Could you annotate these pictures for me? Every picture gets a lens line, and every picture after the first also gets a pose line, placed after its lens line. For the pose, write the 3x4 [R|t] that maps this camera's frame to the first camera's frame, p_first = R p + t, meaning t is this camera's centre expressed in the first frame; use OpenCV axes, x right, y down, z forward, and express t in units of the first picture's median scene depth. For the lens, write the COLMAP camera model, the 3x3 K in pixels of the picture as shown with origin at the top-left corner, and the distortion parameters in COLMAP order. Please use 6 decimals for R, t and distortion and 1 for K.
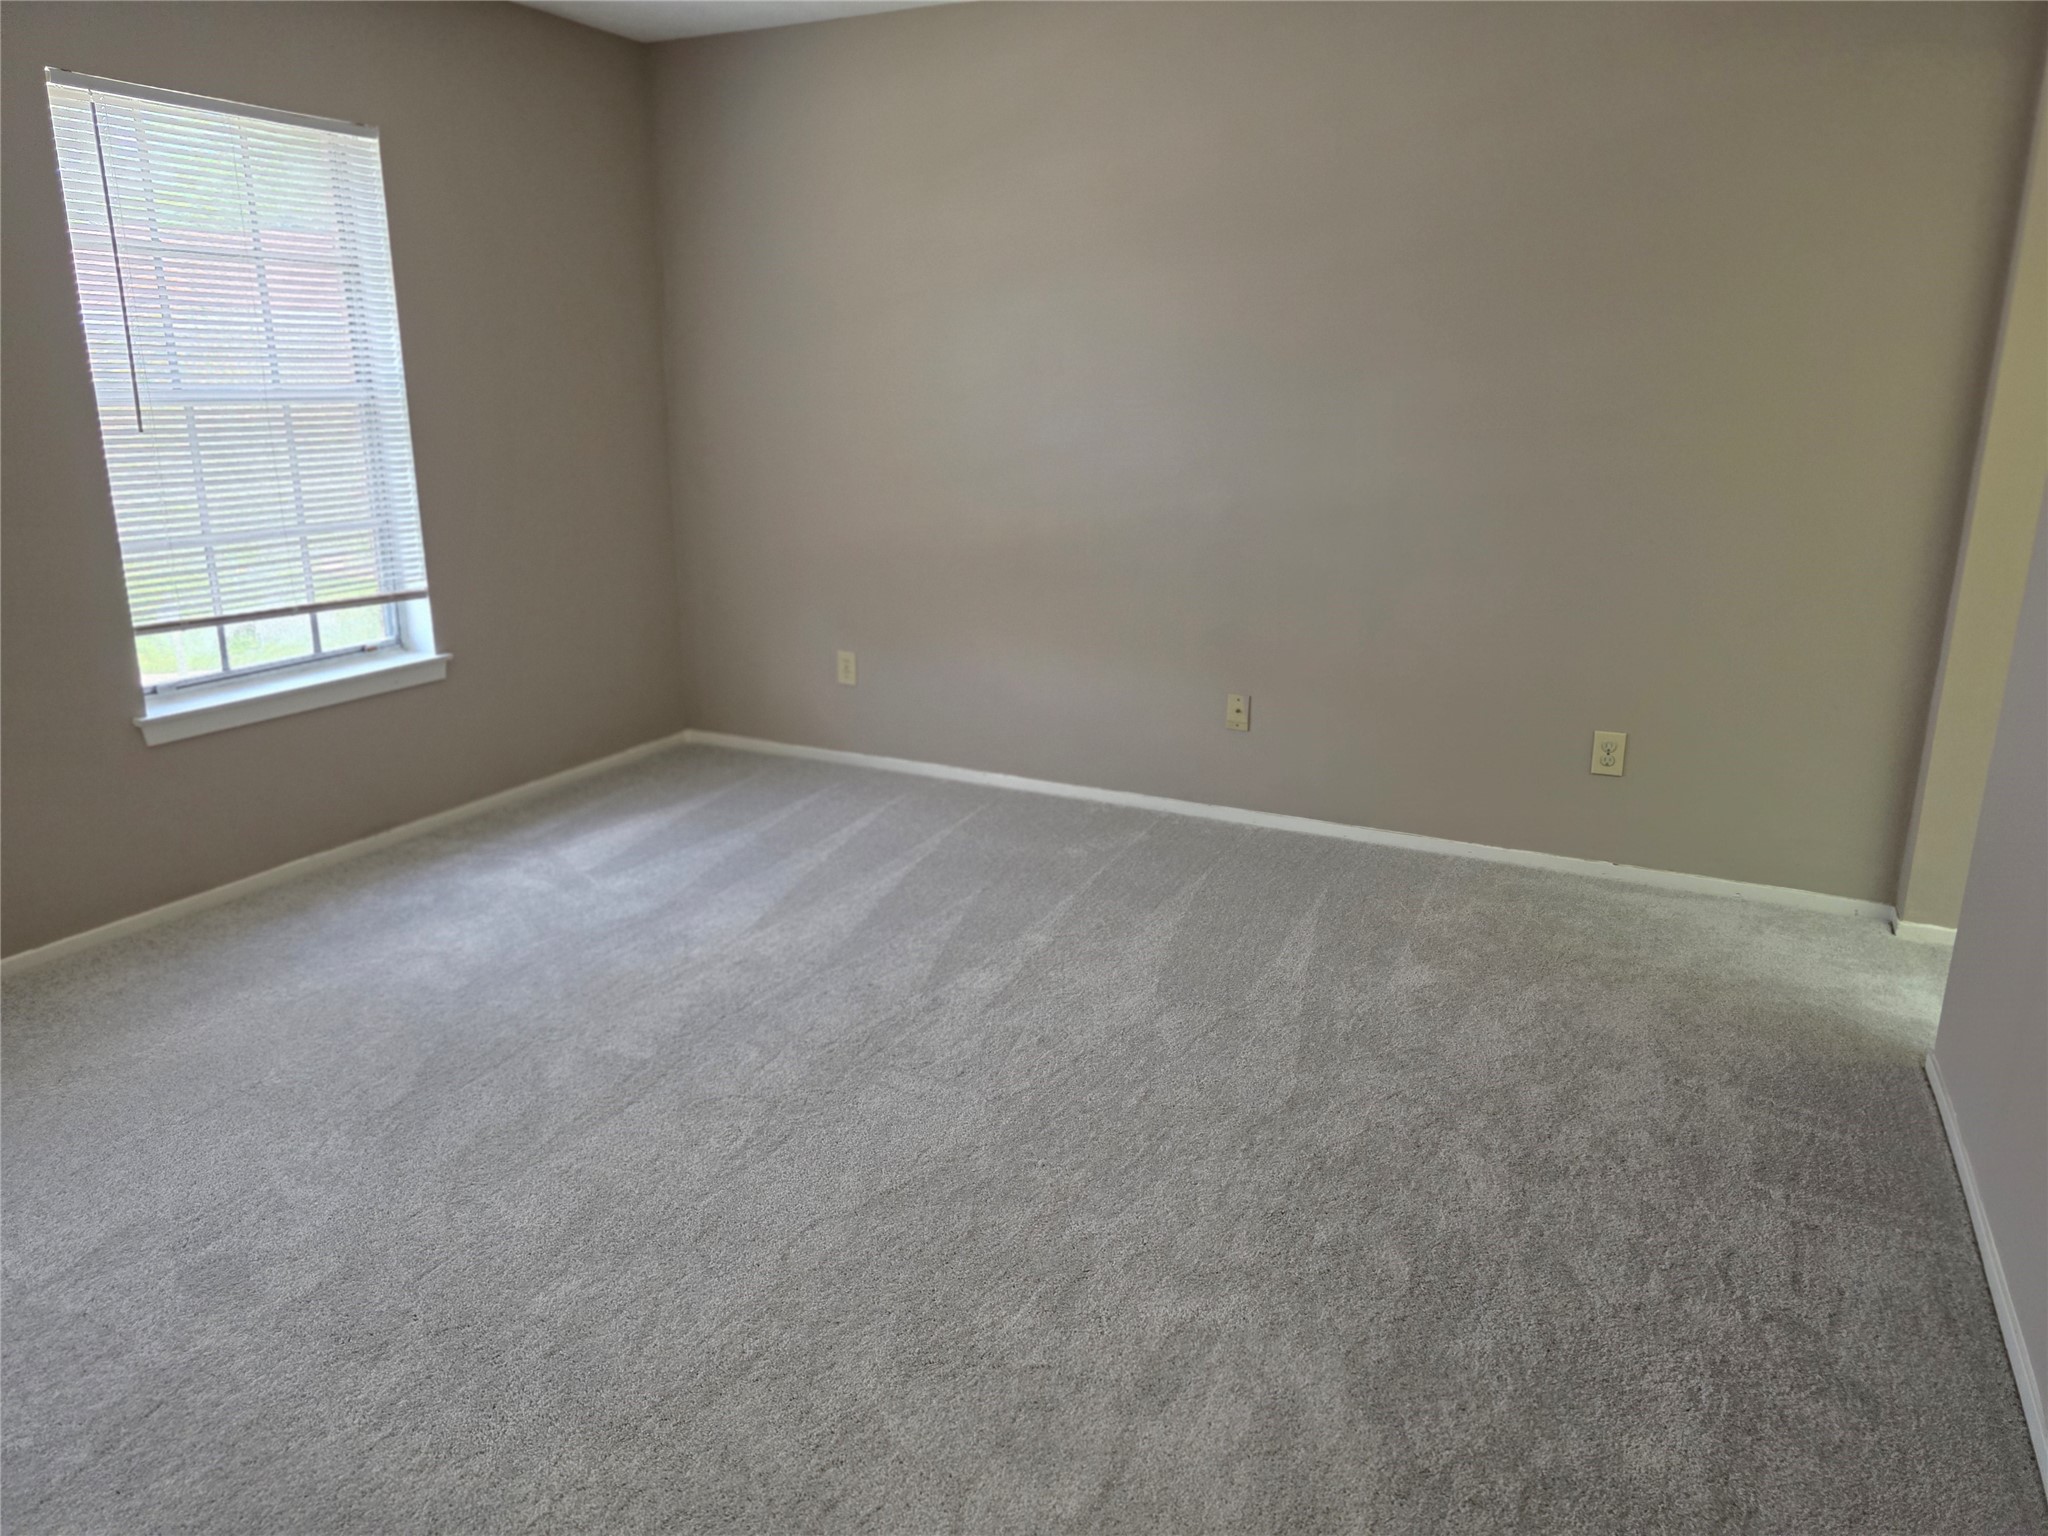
lens RADIAL K [[1394.0, 0, 1027.0], [0, 1394.0, 743.9], [0, 0, 1]] dist [0.077604, -0.088842]
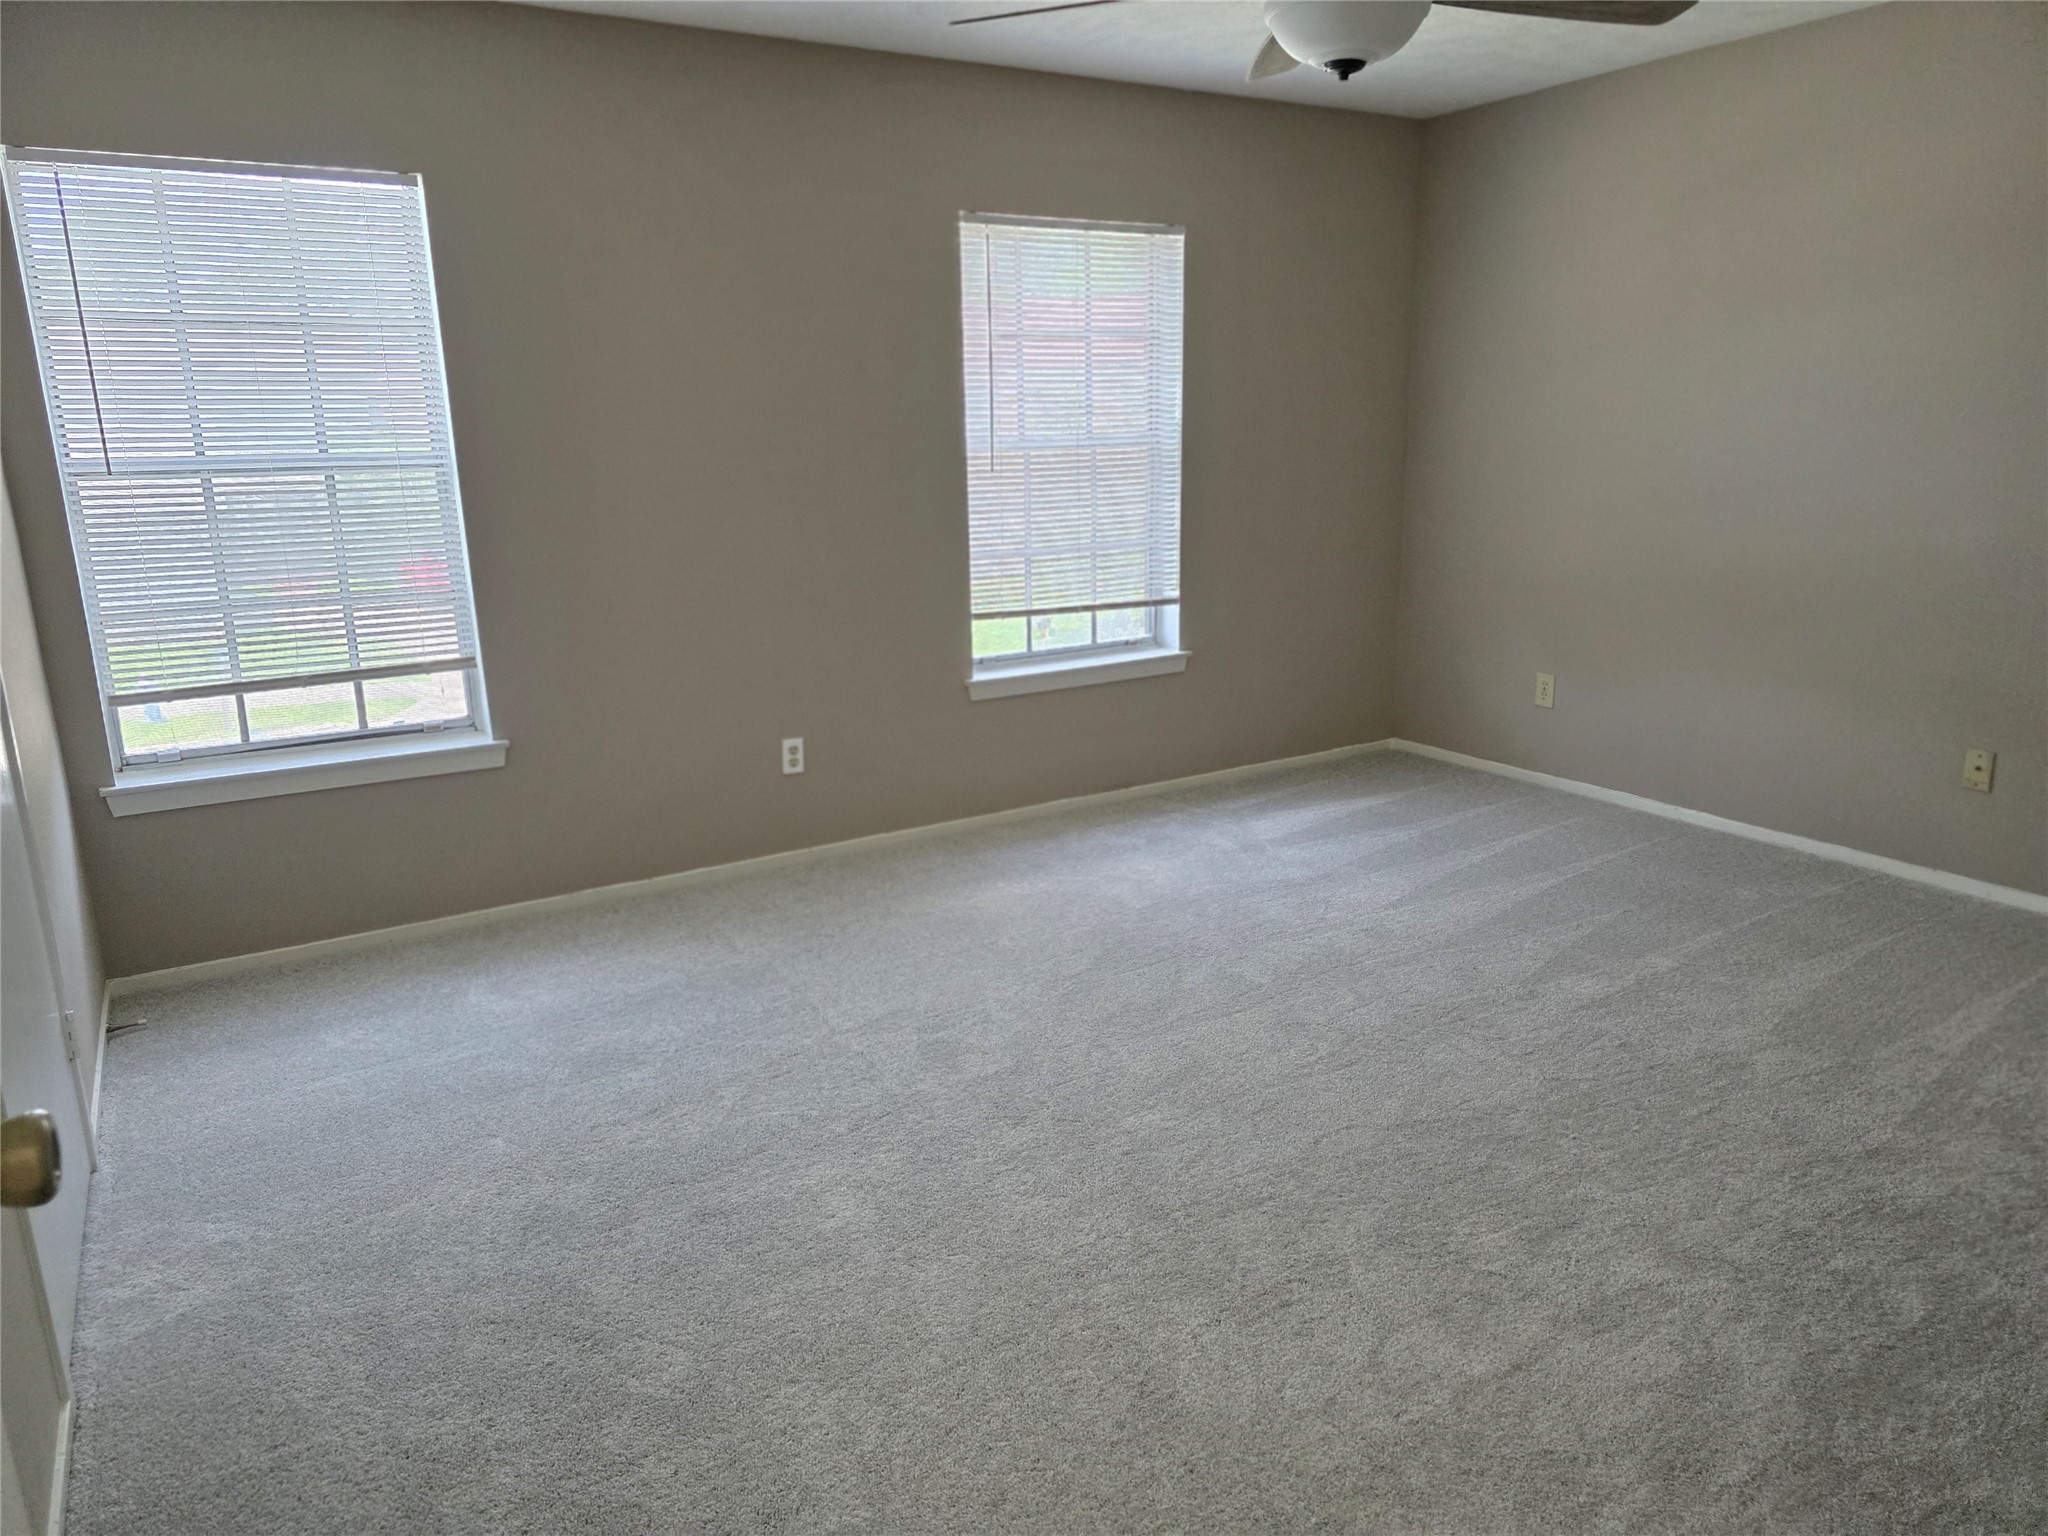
lens RADIAL K [[1389.9, 0, 1021.5], [0, 1389.9, 737.5], [0, 0, 1]] dist [0.079453, -0.095779]
pose [[0.841627, 0.097945, -0.531104, 0.143843], [-0.112399, 0.993650, 0.005131, 0.026031], [0.528234, 0.055378, 0.847291, -0.115497]]
